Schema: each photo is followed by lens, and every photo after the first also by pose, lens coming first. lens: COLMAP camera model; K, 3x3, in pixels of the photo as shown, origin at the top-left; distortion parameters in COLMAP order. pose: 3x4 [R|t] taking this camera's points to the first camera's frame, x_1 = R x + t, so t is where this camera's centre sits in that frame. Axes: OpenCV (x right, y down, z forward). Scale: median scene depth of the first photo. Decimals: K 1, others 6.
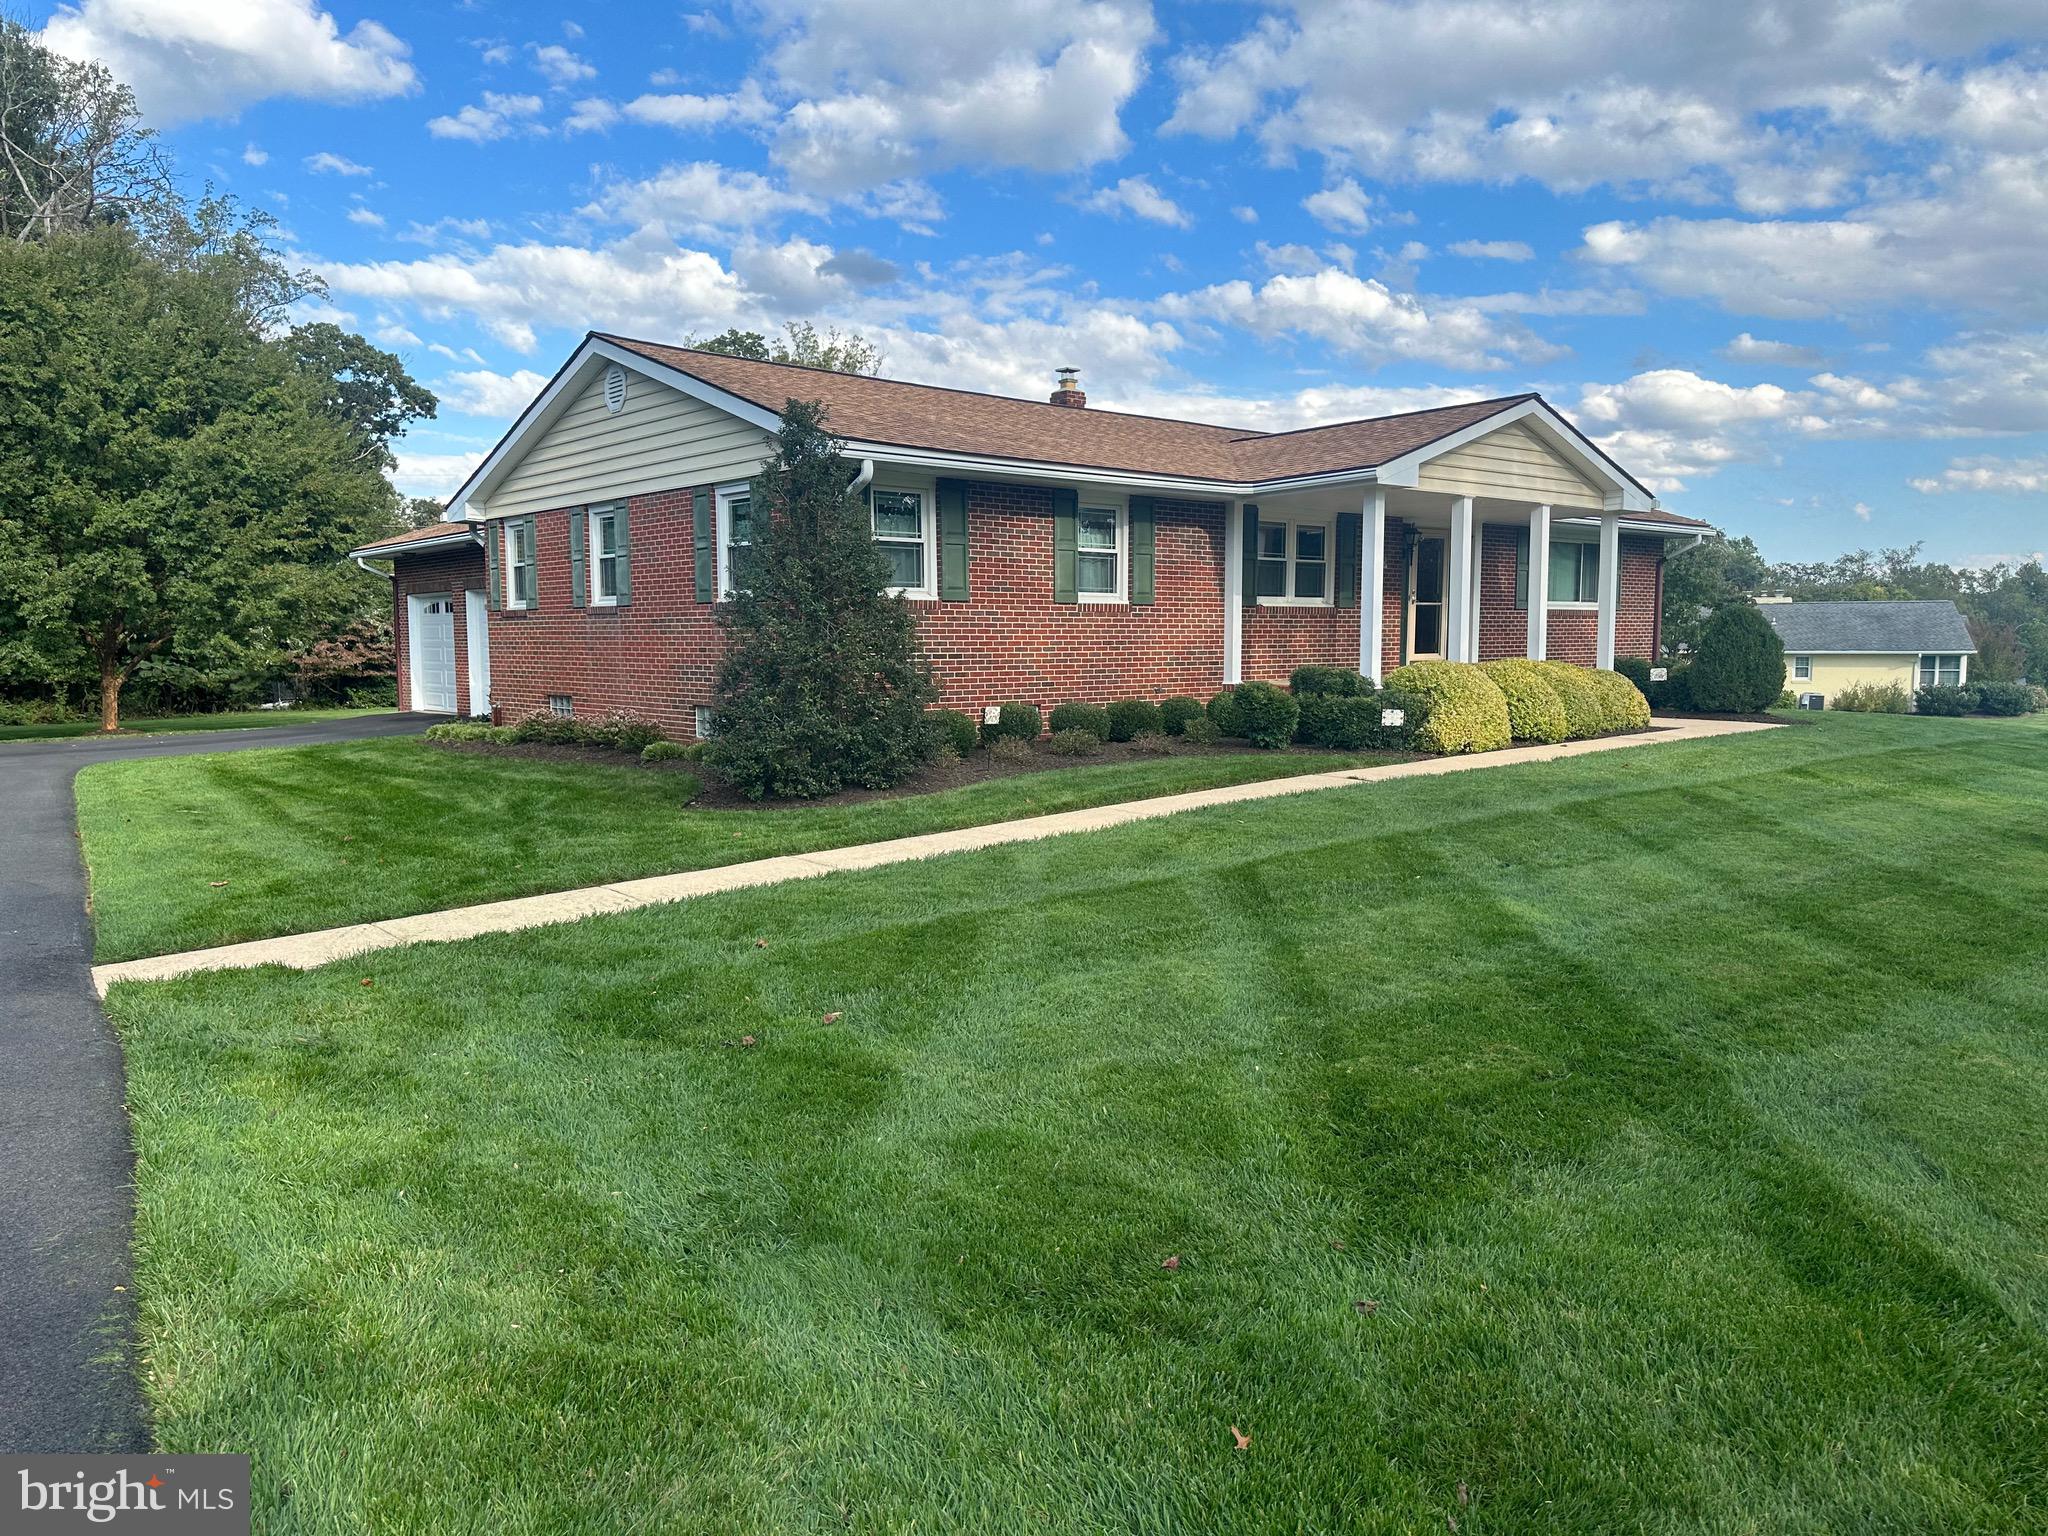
lens RADIAL K [[1427.3, 0, 1021.1], [0, 1427.3, 784.3], [0, 0, 1]] dist [0.066461, -0.072732]
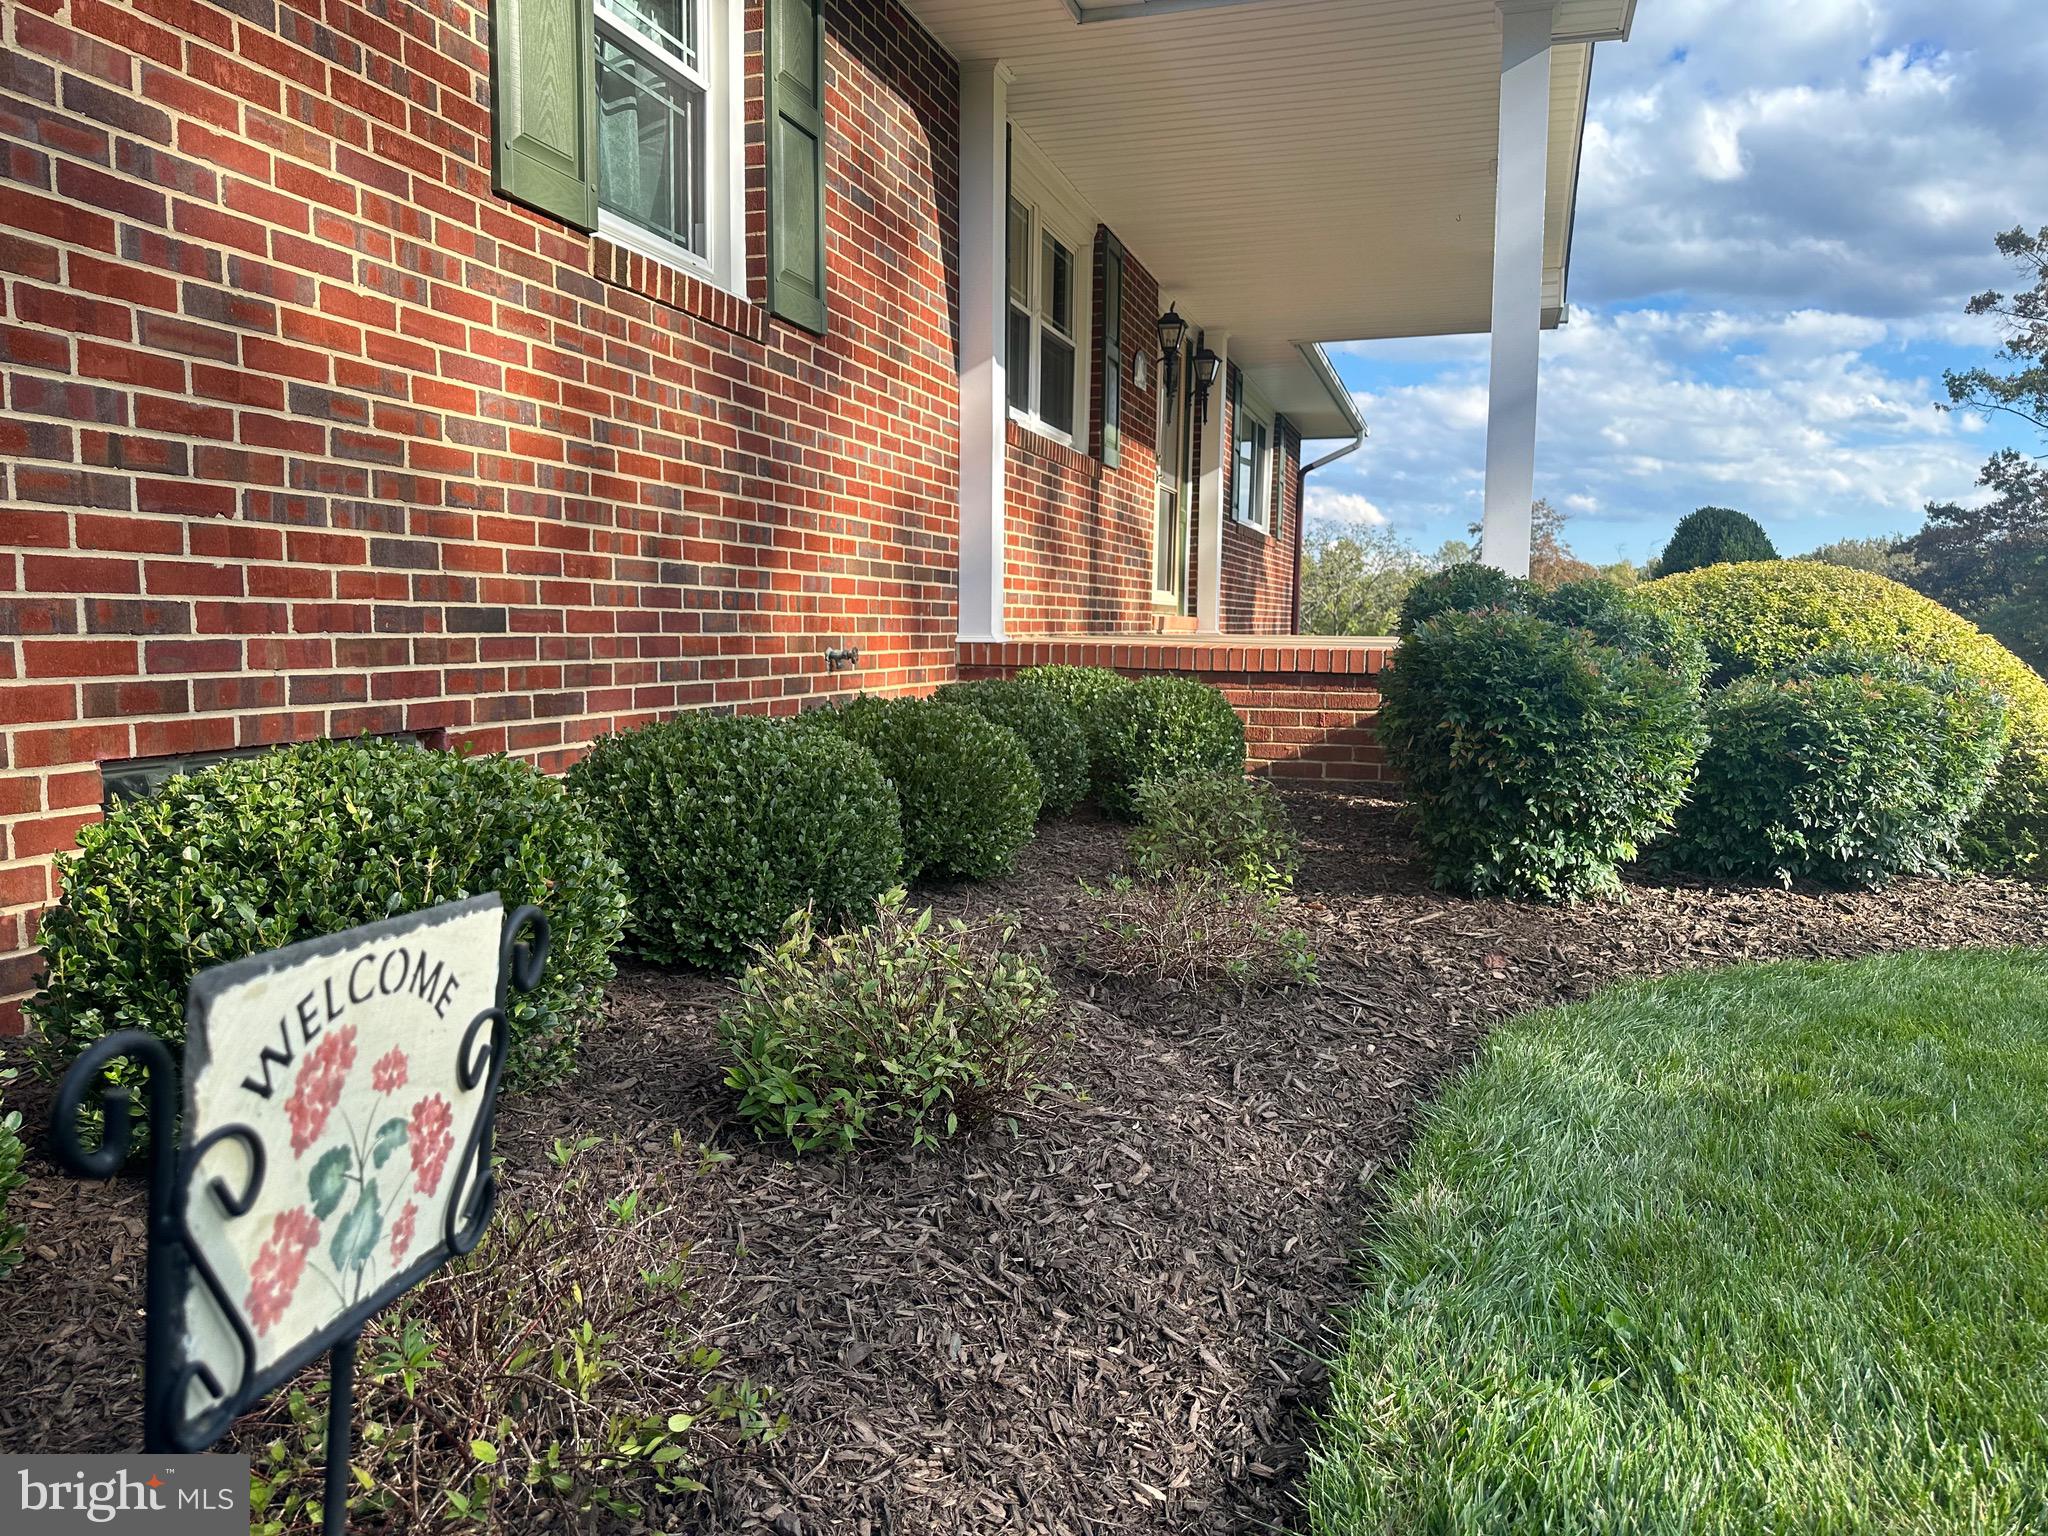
lens RADIAL K [[1427.3, 0, 1038.1], [0, 1427.3, 761.3], [0, 0, 1]] dist [0.066461, -0.072732]
pose [[0.843488, -0.036490, 0.535906, -0.010830], [0.038696, 0.999226, 0.007131, -0.028150], [-0.535752, 0.014722, 0.844247, 0.454280]]
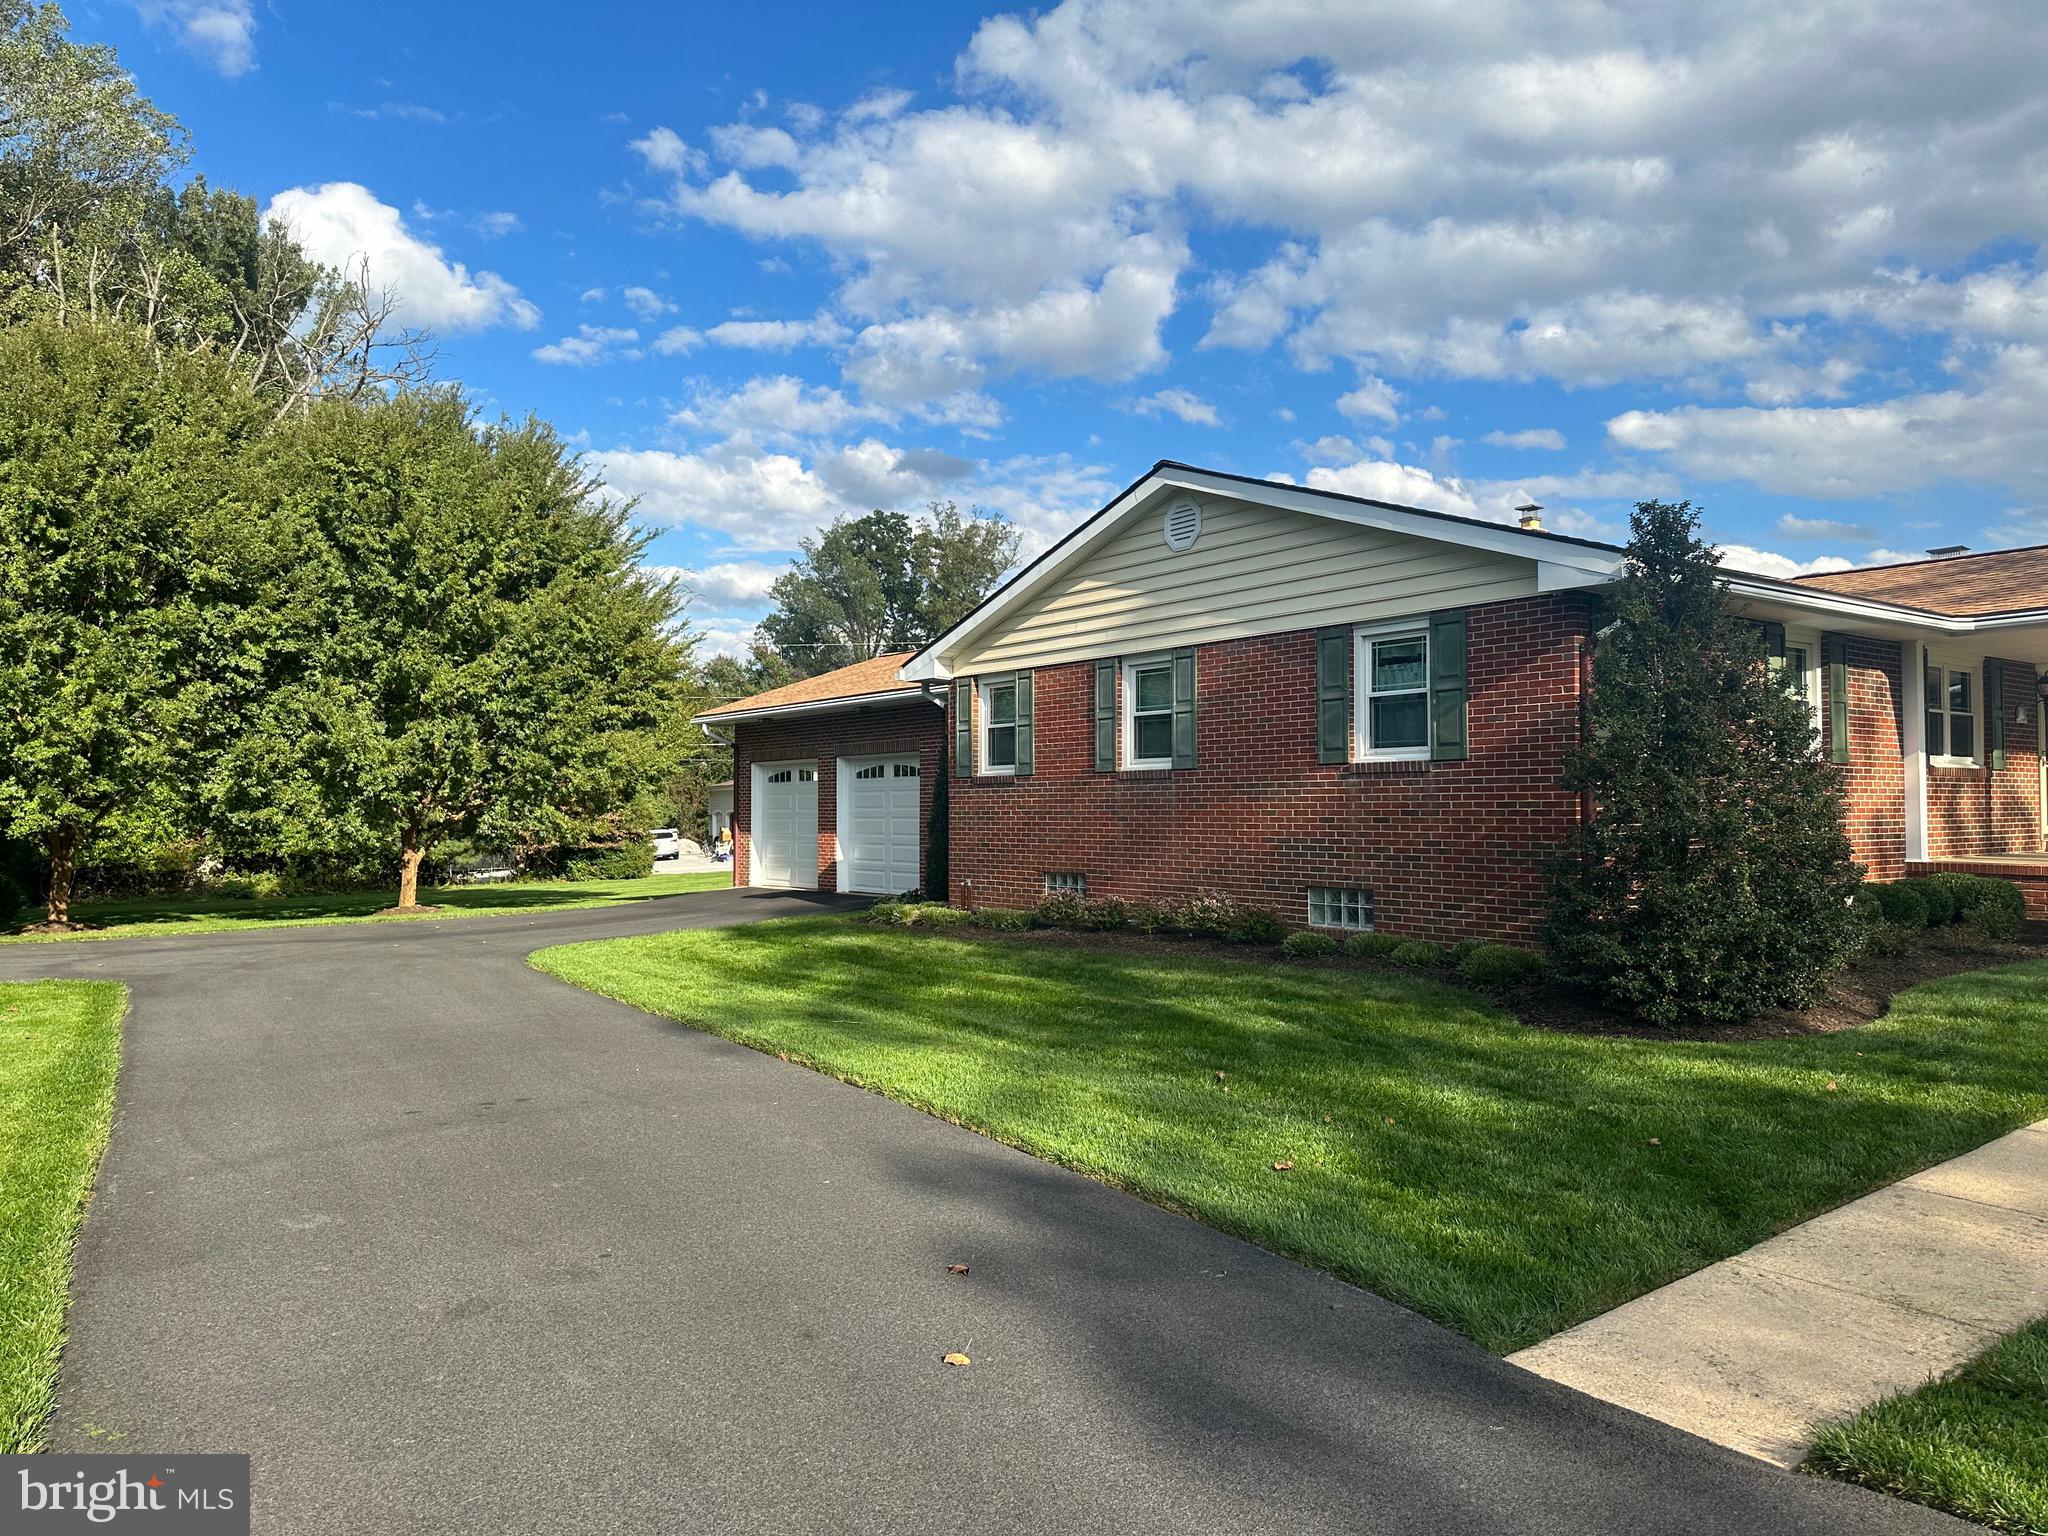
lens RADIAL K [[1427.3, 0, 1033.9], [0, 1427.3, 772.4], [0, 0, 1]] dist [0.066461, -0.072732]
pose [[0.998742, -0.001959, -0.050112, -0.199096], [-0.004394, 0.991977, -0.126343, -0.008799], [0.049957, 0.126404, 0.990720, 0.093851]]
